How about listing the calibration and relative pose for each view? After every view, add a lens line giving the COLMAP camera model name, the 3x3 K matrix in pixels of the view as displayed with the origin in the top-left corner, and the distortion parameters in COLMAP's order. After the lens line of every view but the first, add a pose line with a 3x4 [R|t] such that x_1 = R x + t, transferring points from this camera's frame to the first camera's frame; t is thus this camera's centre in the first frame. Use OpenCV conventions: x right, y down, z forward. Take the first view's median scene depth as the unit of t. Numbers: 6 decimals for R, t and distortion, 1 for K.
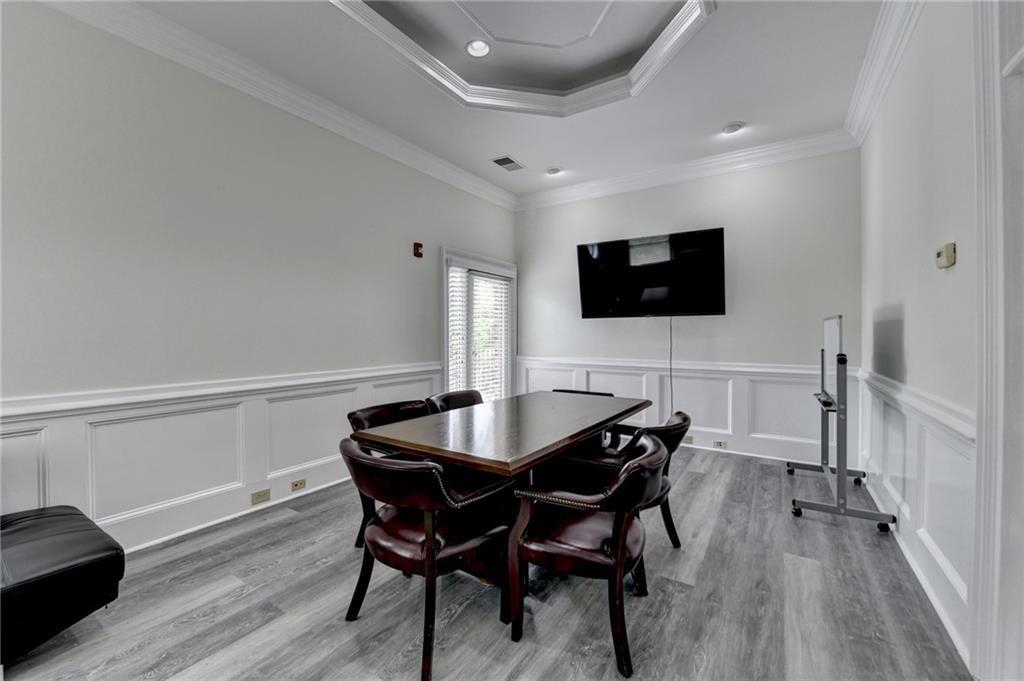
lens RADIAL K [[421.9, 0, 497.1], [0, 421.9, 336.9], [0, 0, 1]] dist [-0.019787, -0.000247]
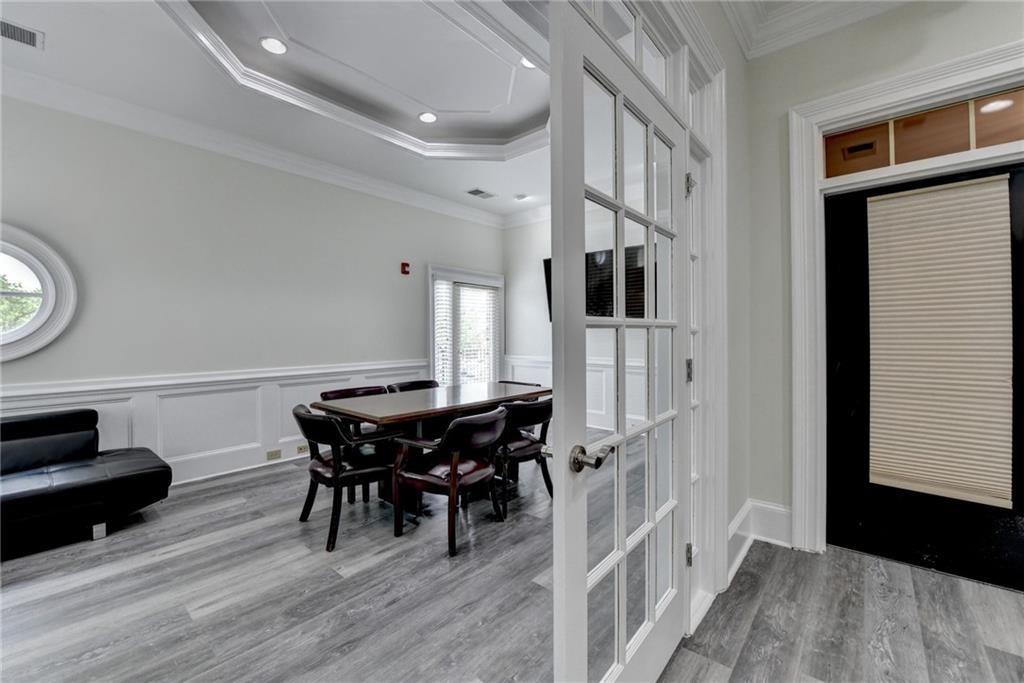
lens RADIAL K [[420.2, 0, 489.2], [0, 420.2, 333.5], [0, 0, 1]] dist [-0.017540, -0.000667]
pose [[0.989841, -0.007030, -0.142005, 0.306314], [0.005215, 0.999900, -0.013153, 0.002791], [0.142083, 0.012279, 0.989779, -0.243718]]
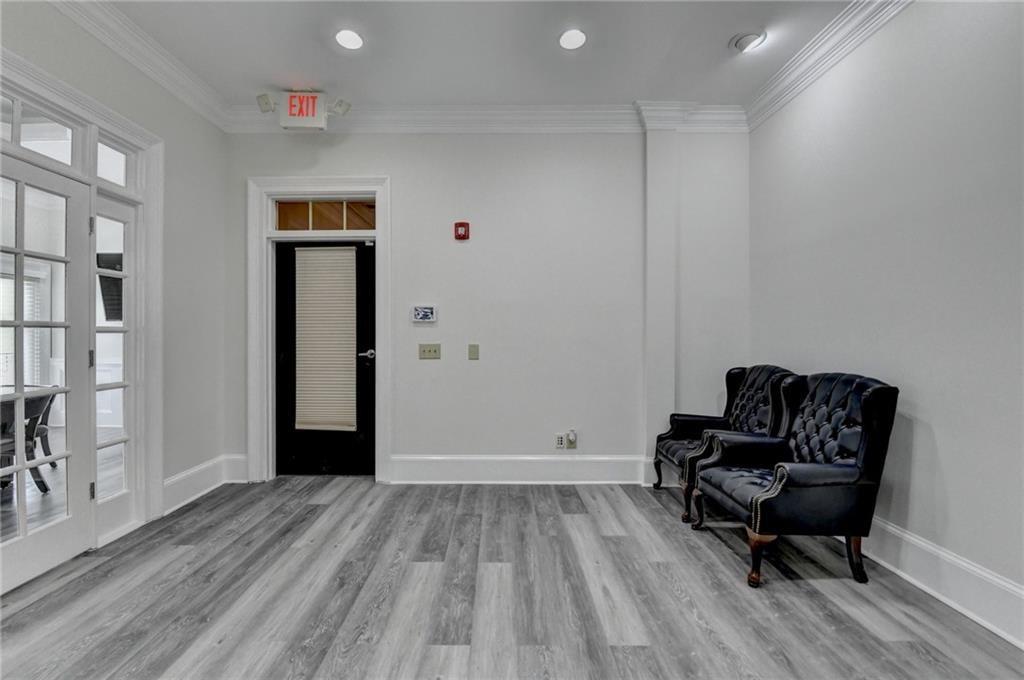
lens RADIAL K [[421.9, 0, 501.6], [0, 421.9, 337.9], [0, 0, 1]] dist [-0.019787, -0.000247]
pose [[0.822950, -0.000472, 0.568114, 0.668353], [0.004933, 0.999968, -0.006315, 0.016652], [-0.568093, 0.008000, 0.822926, -0.699692]]
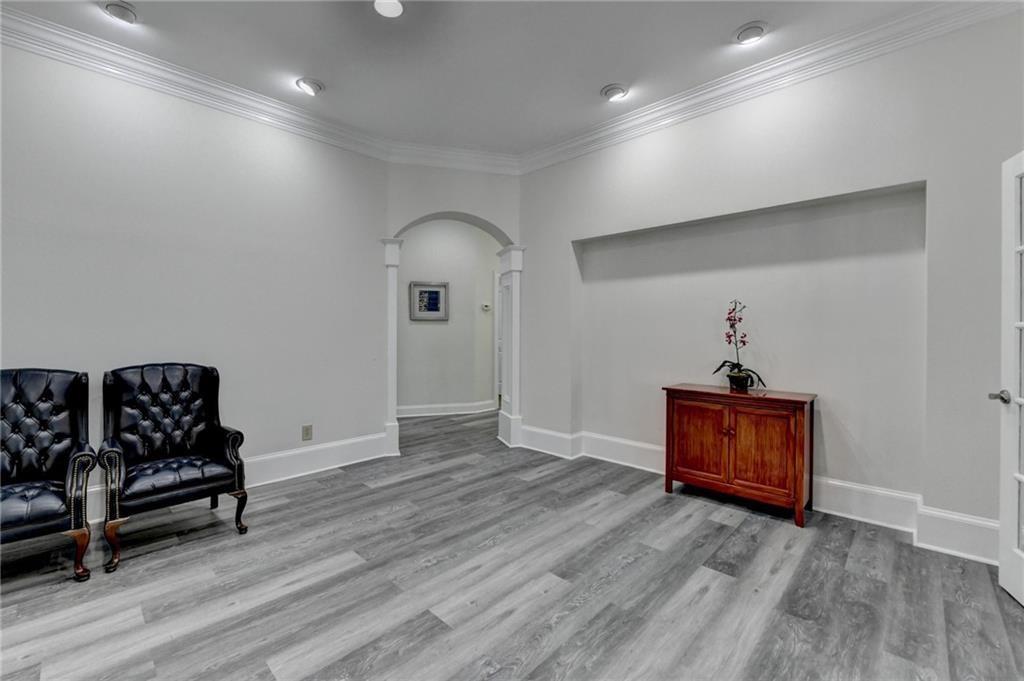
lens RADIAL K [[421.9, 0, 486.2], [0, 421.9, 332.9], [0, 0, 1]] dist [-0.019787, -0.000247]
pose [[-0.979882, -0.004563, 0.199526, 0.737439], [-0.001235, 0.999858, 0.016802, -0.001800], [-0.199574, 0.016217, -0.979749, 0.319167]]
